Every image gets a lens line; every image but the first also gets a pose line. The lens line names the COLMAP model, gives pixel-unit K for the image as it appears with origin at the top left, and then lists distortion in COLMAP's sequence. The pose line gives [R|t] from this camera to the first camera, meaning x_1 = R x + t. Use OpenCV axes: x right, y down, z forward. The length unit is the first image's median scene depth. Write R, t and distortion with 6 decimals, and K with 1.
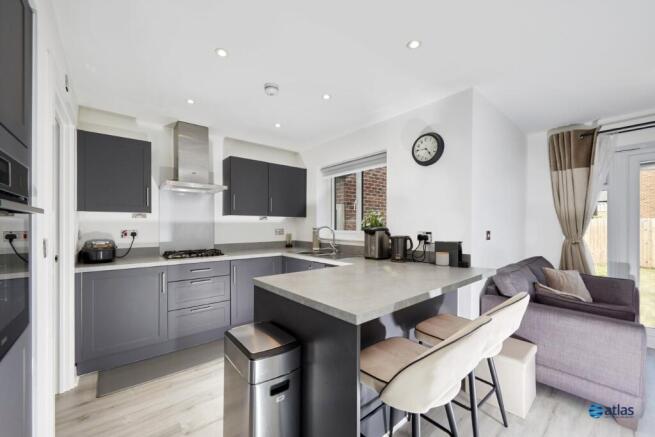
lens RADIAL K [[255.2, 0, 326.3], [0, 255.2, 225.2], [0, 0, 1]] dist [0.000298, 0.000010]
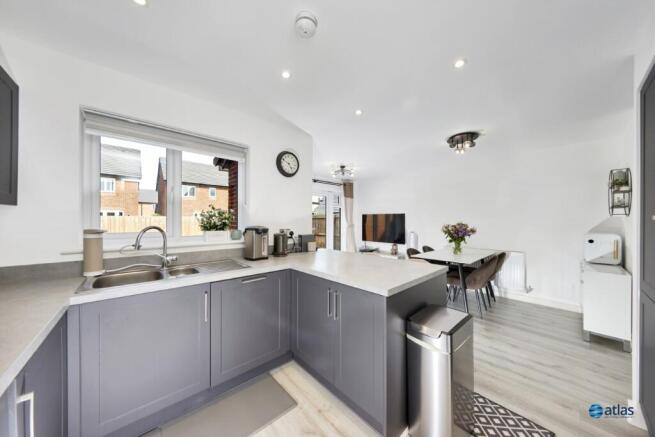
lens RADIAL K [[215.6, 0, 324.5], [0, 215.6, 220.3], [0, 0, 1]] dist [0.000321, 0.000011]
pose [[-0.039907, 0.003004, 0.999199, -0.593149], [-0.002064, 0.999993, -0.003089, -0.010687], [-0.999201, -0.002186, -0.039900, 0.739701]]
